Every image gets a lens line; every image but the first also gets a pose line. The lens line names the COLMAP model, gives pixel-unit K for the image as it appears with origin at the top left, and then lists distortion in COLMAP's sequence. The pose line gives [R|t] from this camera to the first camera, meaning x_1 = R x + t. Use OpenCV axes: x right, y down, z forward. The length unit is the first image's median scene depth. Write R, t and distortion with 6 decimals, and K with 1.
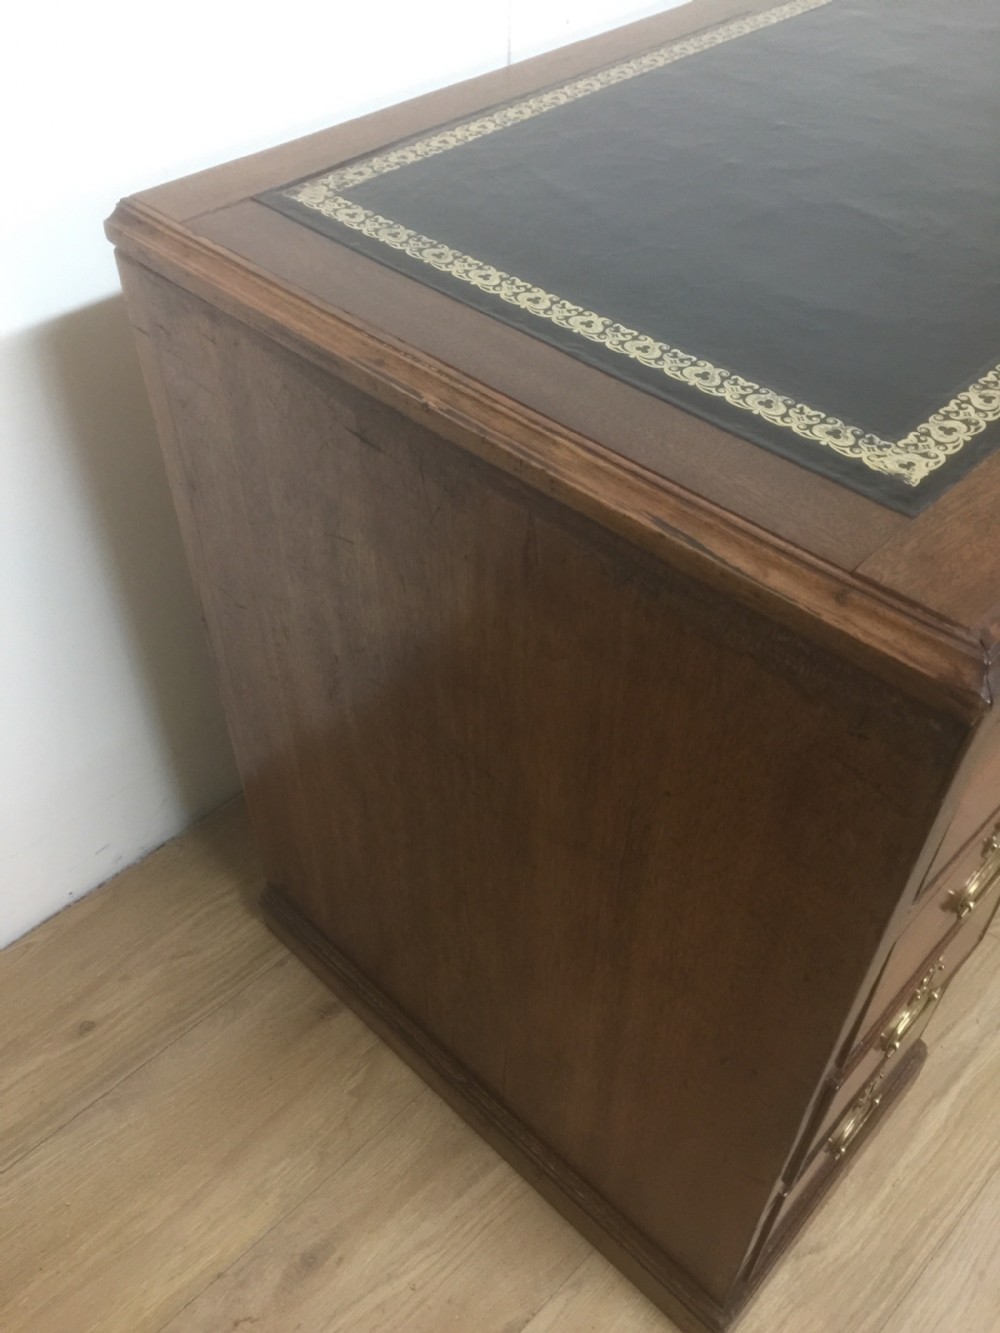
lens RADIAL K [[1142.5, 0, 501.2], [0, 1142.5, 666.6], [0, 0, 1]] dist [0.080974, -0.112862]
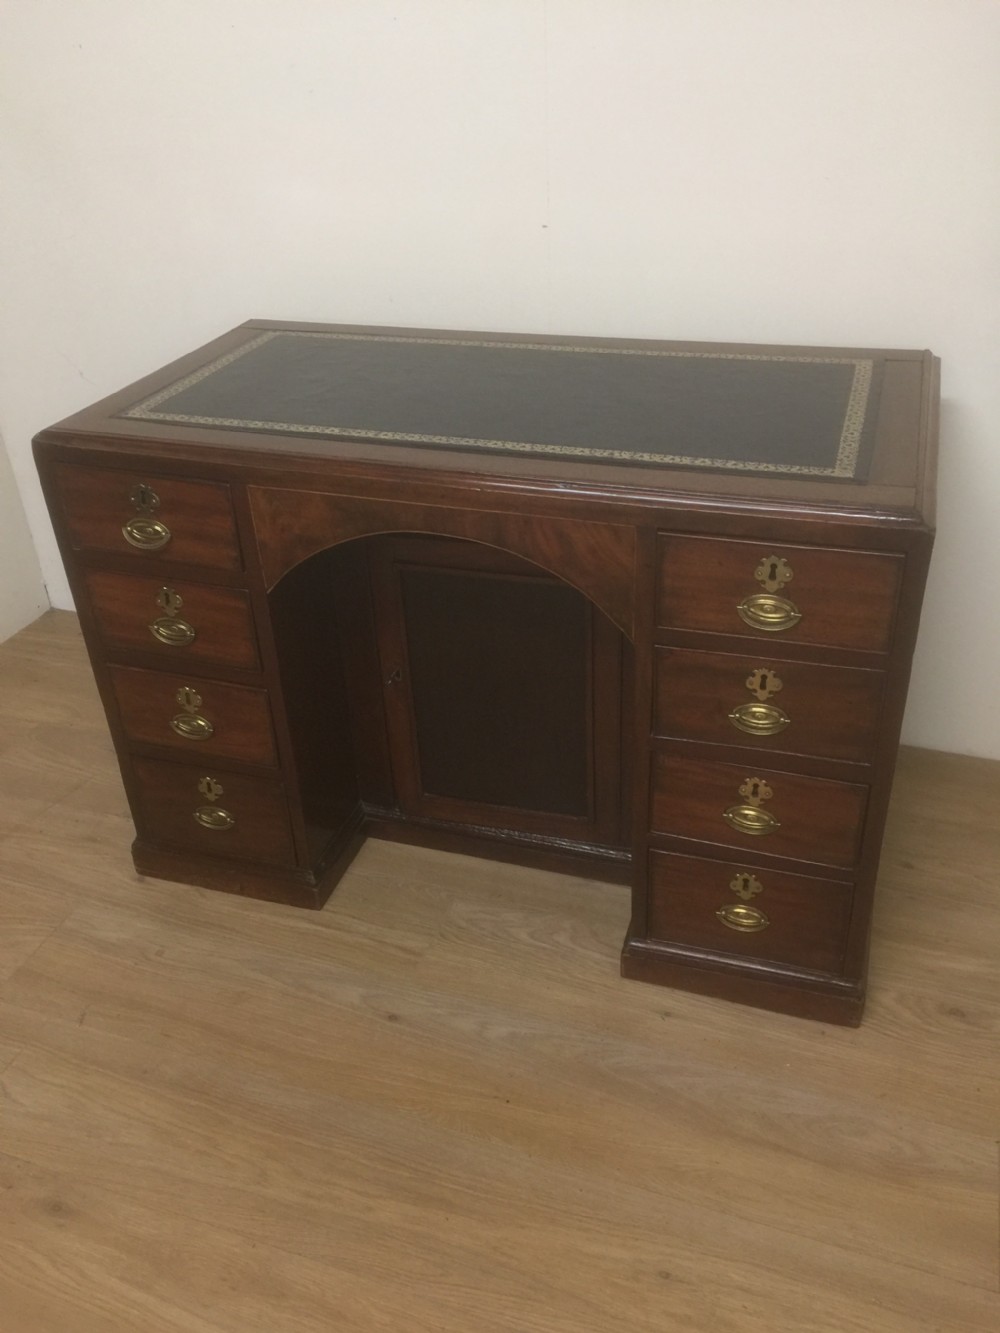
lens RADIAL K [[1142.5, 0, 500.9], [0, 1142.5, 668.3], [0, 0, 1]] dist [0.080974, -0.112862]
pose [[0.437944, 0.449676, -0.778458, 2.331620], [-0.603139, 0.789082, 0.116500, -0.393352], [0.666654, 0.418498, 0.616791, 0.019053]]
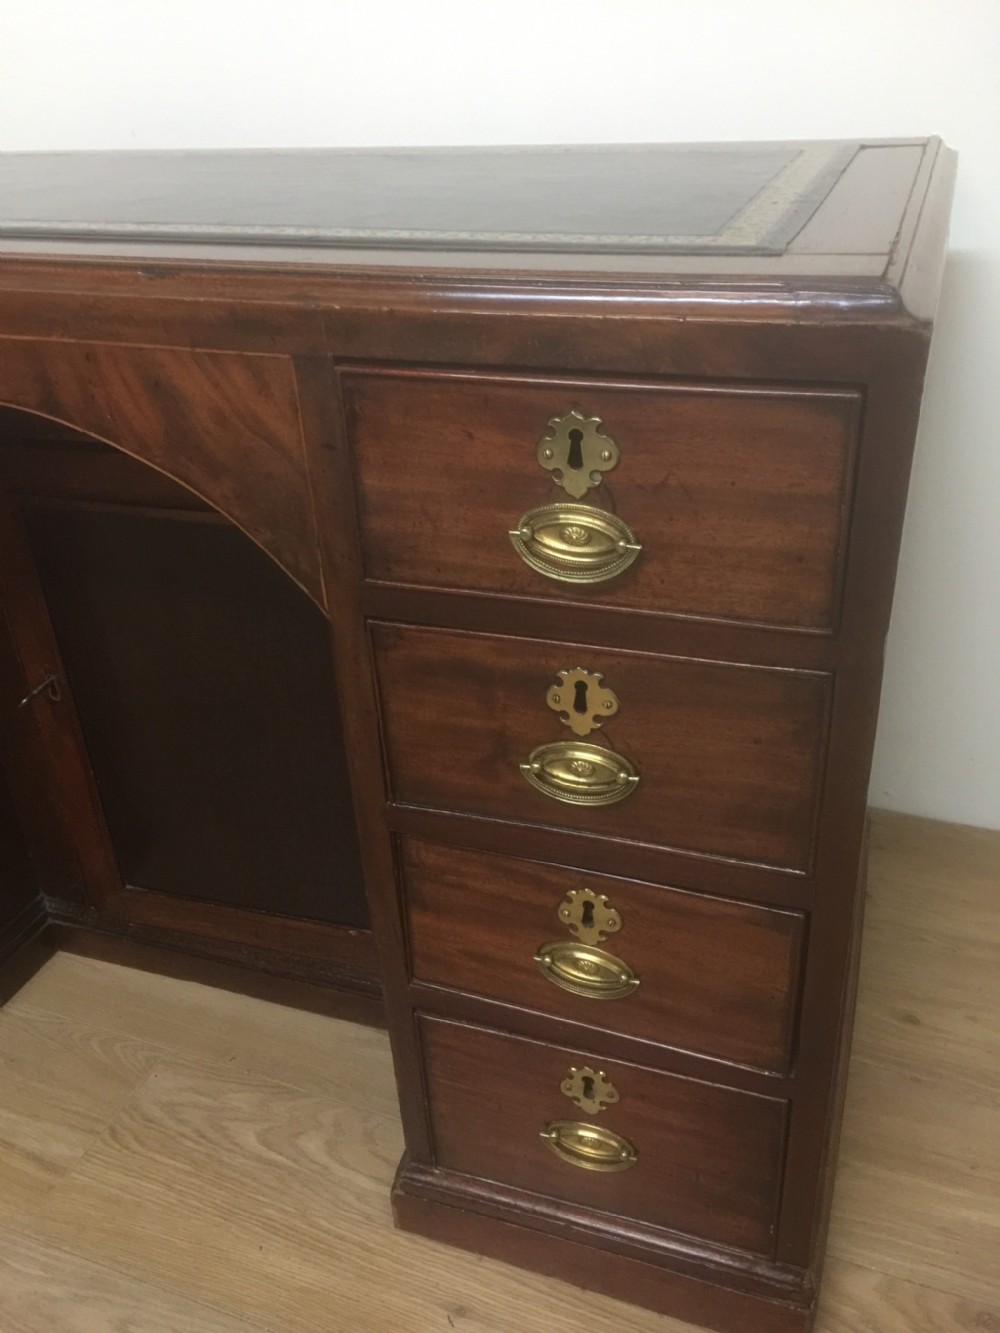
lens RADIAL K [[1142.5, 0, 502.3], [0, 1142.5, 666.3], [0, 0, 1]] dist [0.080974, -0.112862]
pose [[0.411225, 0.422284, -0.807818, 1.782432], [-0.610167, 0.785908, 0.100221, -0.483866], [0.677193, 0.451690, 0.580849, 0.862824]]
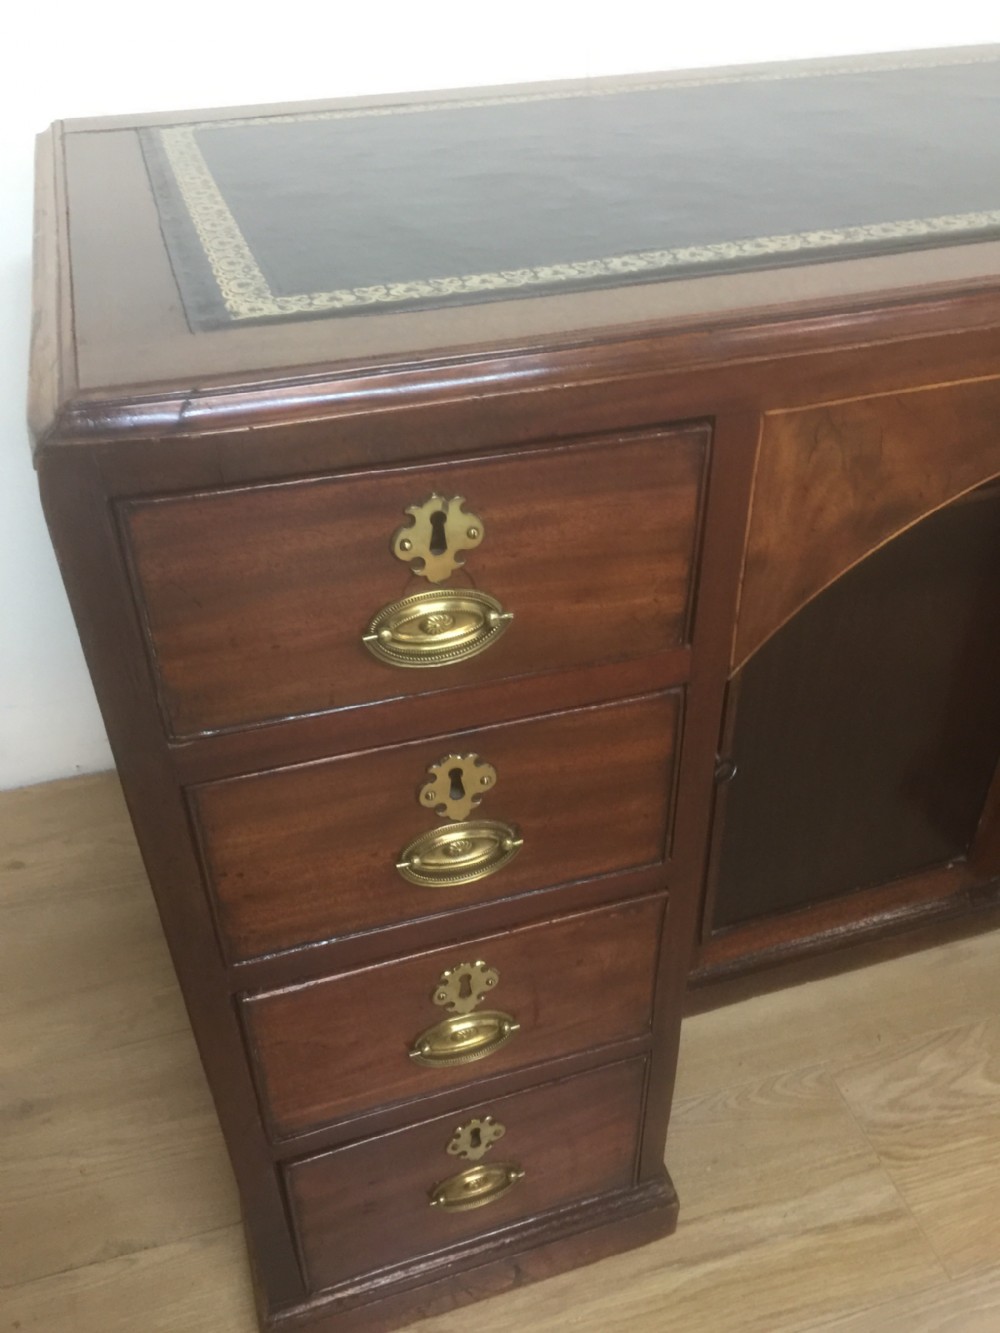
lens RADIAL K [[1142.5, 0, 498.1], [0, 1142.5, 659.2], [0, 0, 1]] dist [0.080974, -0.112862]
pose [[0.879547, 0.260182, -0.398374, 0.694107], [-0.317251, 0.944661, -0.083473, 0.094629], [0.354610, 0.199804, 0.913417, 0.124100]]
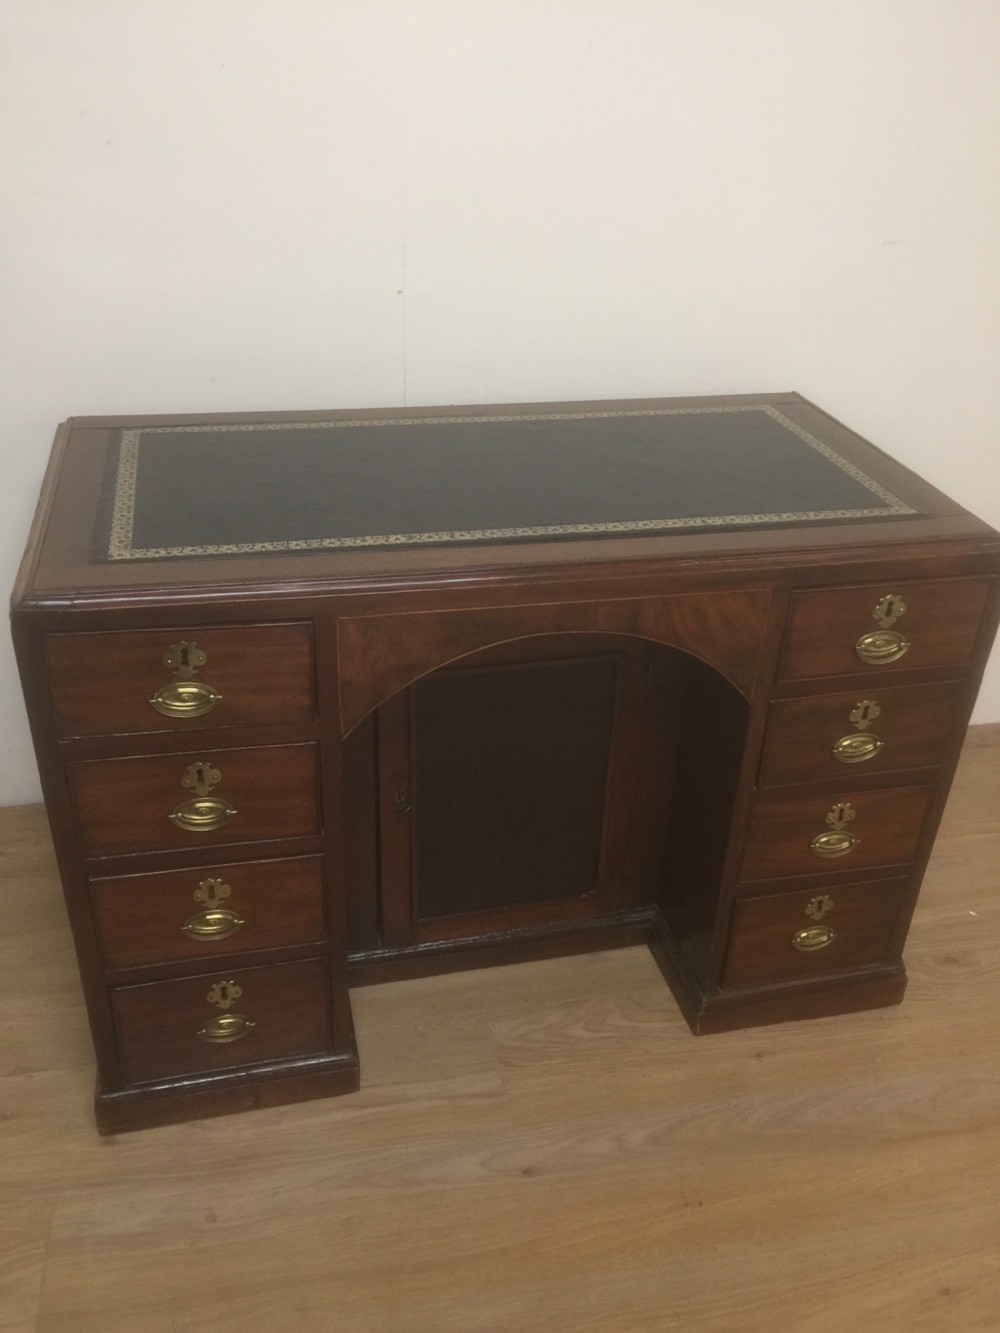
lens RADIAL K [[1142.5, 0, 506.7], [0, 1142.5, 665.6], [0, 0, 1]] dist [0.080974, -0.112862]
pose [[0.845588, 0.288911, -0.448900, 1.451690], [-0.400018, 0.899756, -0.174427, 0.086511], [0.353507, 0.327062, 0.876392, -0.499082]]
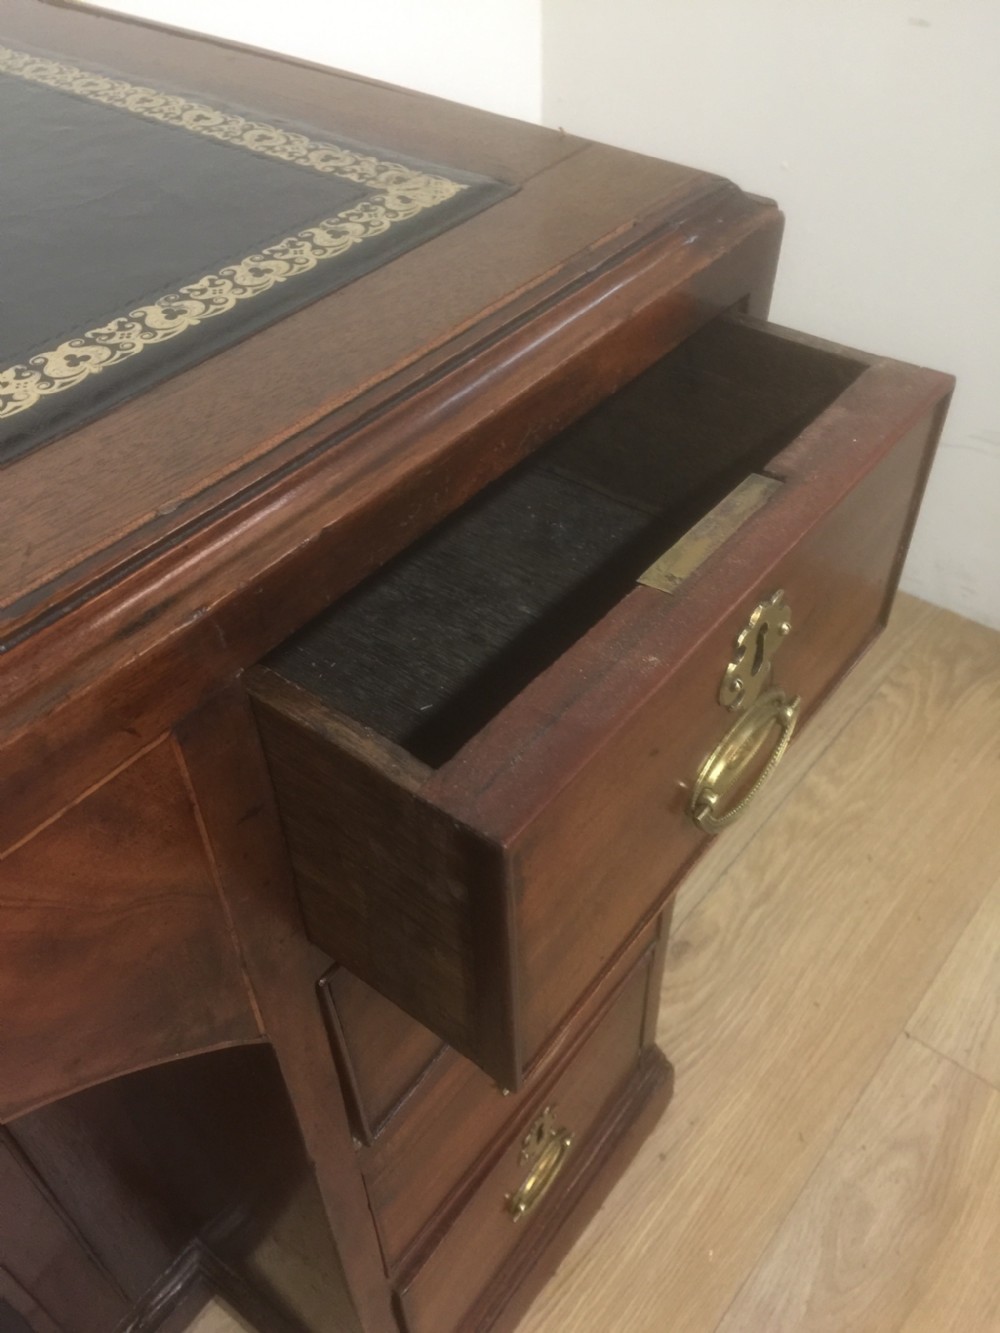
lens RADIAL K [[1142.5, 0, 504.0], [0, 1142.5, 665.3], [0, 0, 1]] dist [0.080974, -0.112862]
pose [[0.993616, -0.096602, 0.058266, 1.065454], [0.098156, 0.994871, -0.024419, -0.485188], [-0.055608, 0.029982, 0.998002, 0.746331]]
